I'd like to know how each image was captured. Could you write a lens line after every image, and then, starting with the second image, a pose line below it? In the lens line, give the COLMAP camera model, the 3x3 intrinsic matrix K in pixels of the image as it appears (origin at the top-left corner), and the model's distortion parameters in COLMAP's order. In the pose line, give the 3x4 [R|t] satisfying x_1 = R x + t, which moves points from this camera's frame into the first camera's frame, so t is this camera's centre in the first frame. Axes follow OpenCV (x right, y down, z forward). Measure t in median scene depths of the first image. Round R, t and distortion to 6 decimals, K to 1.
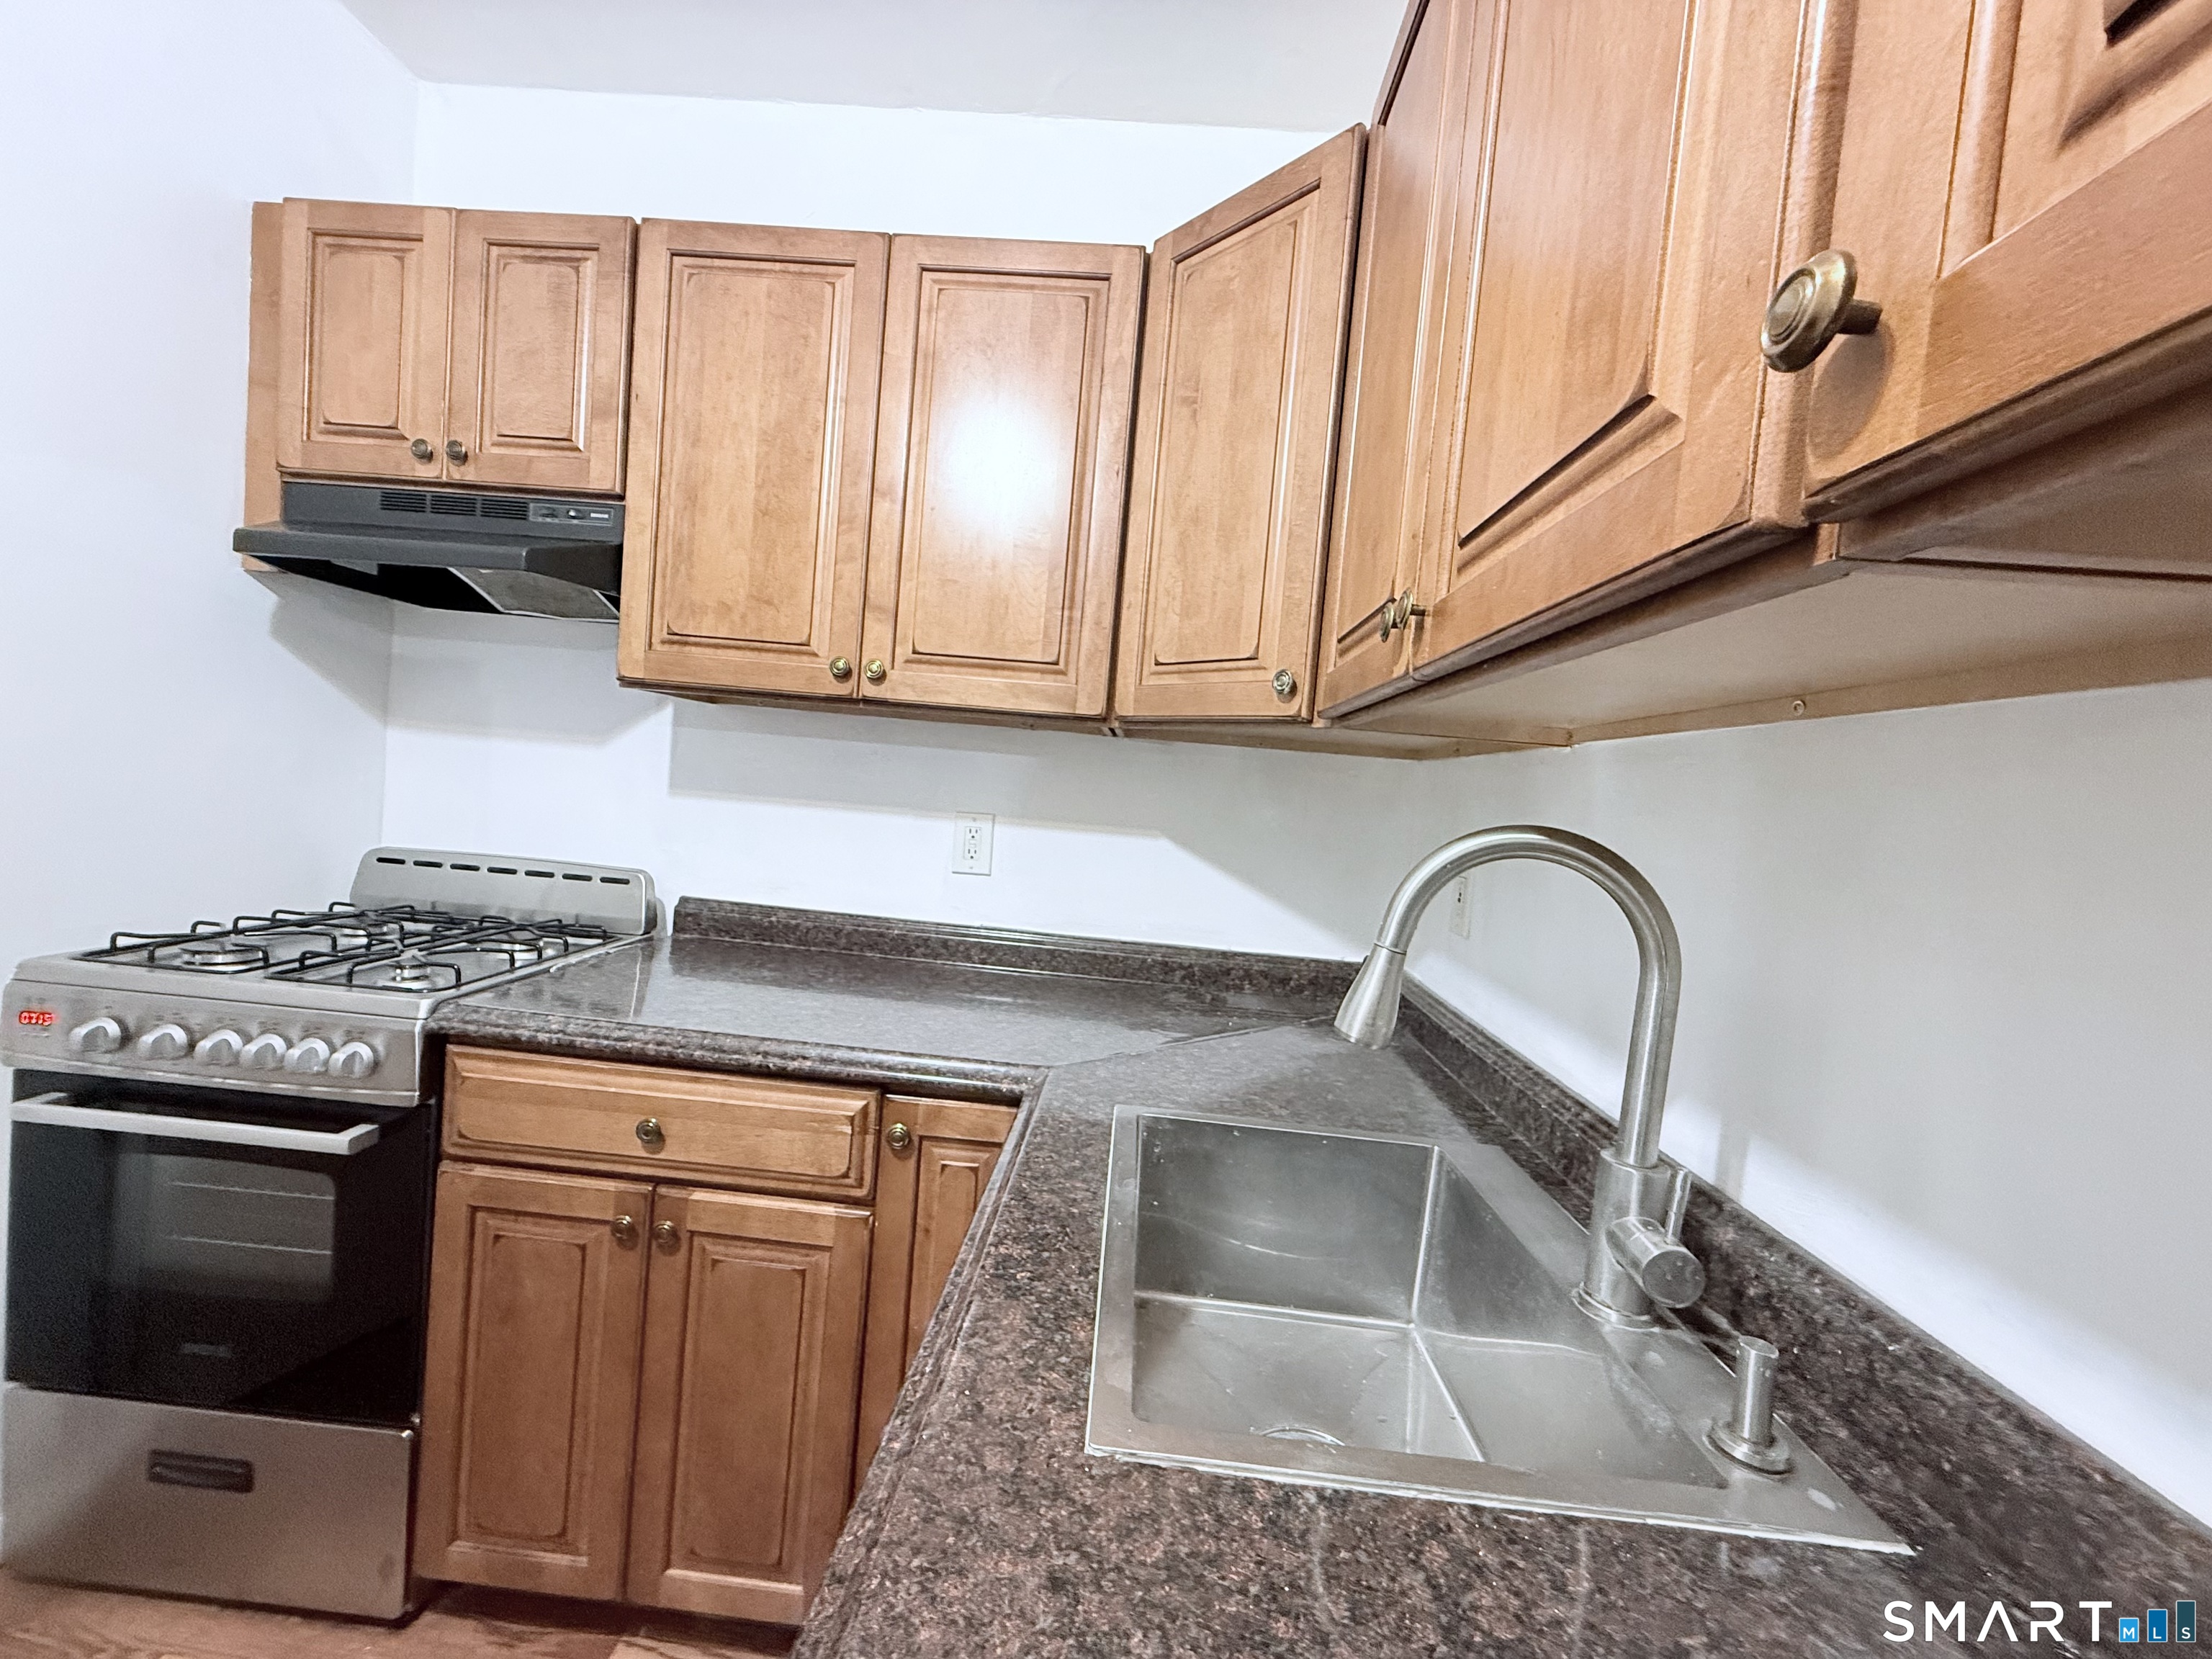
lens RADIAL K [[876.1, 0, 1100.2], [0, 876.1, 831.2], [0, 0, 1]] dist [0.000384, -0.000091]
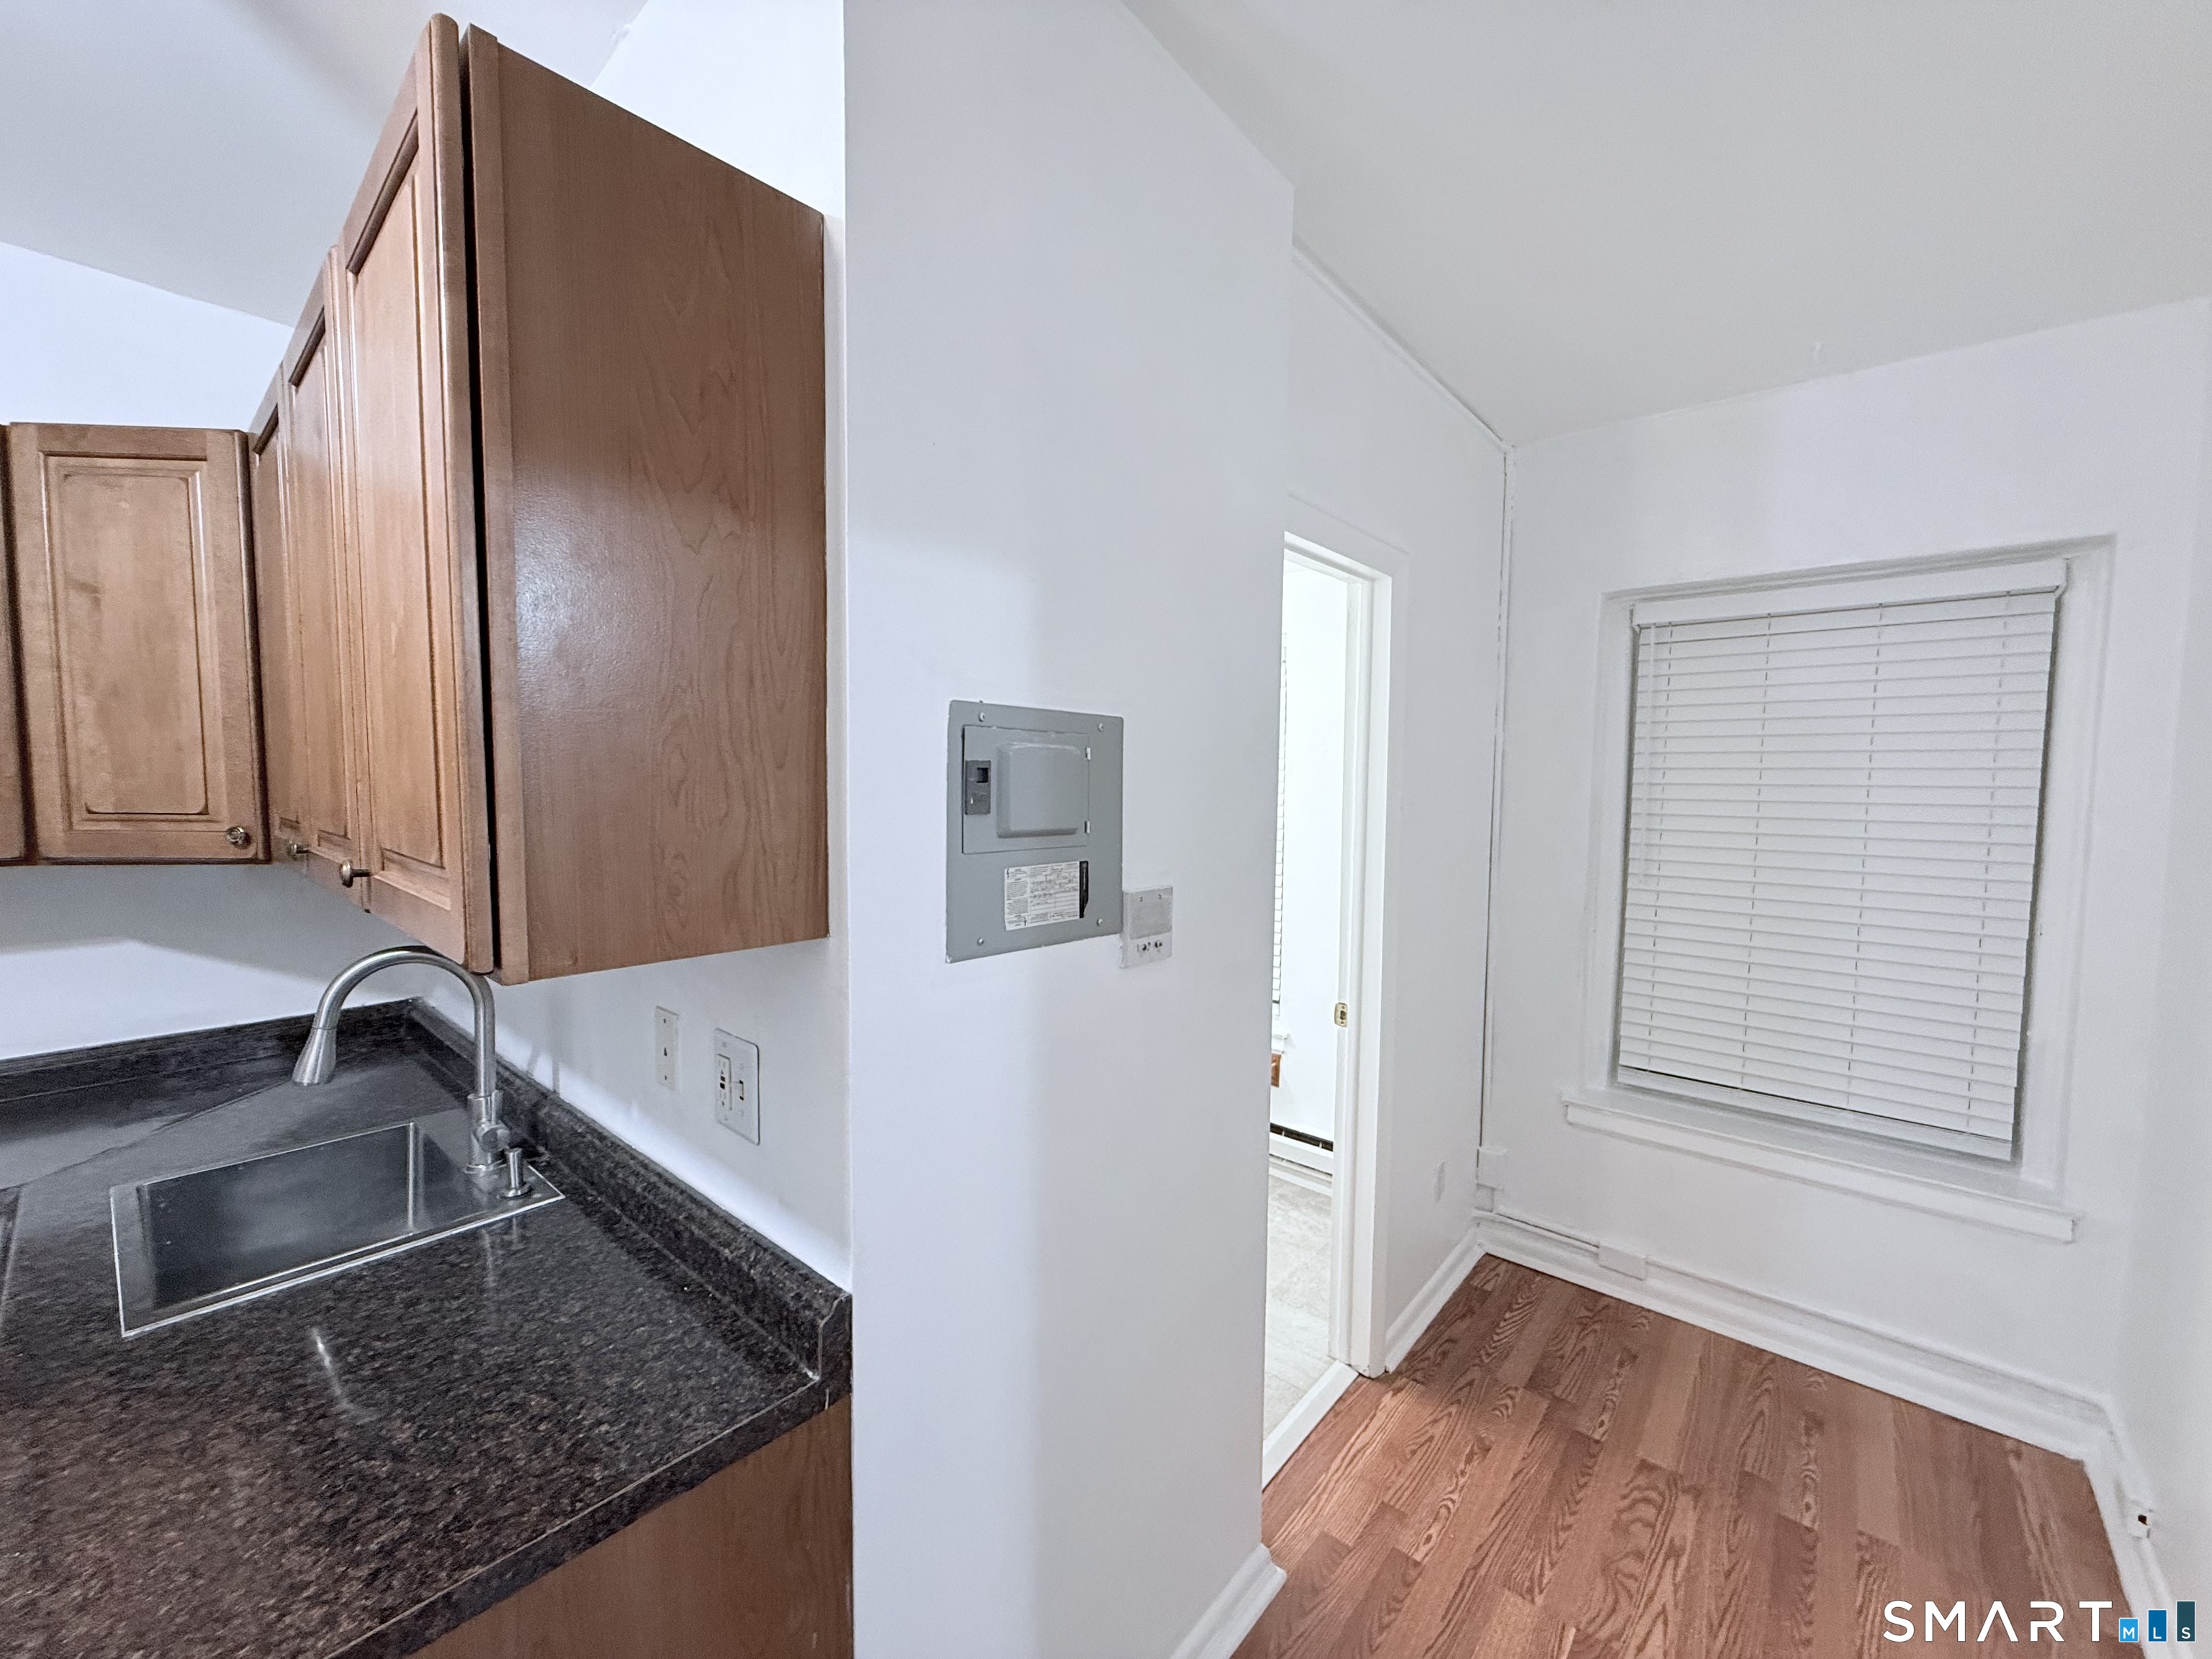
lens RADIAL K [[876.1, 0, 1103.0], [0, 876.1, 831.3], [0, 0, 1]] dist [0.000384, -0.000091]
pose [[0.612134, -0.129078, 0.780148, -0.023830], [0.082403, 0.991628, 0.099412, -0.189545], [-0.786449, 0.003434, 0.617646, -0.831293]]
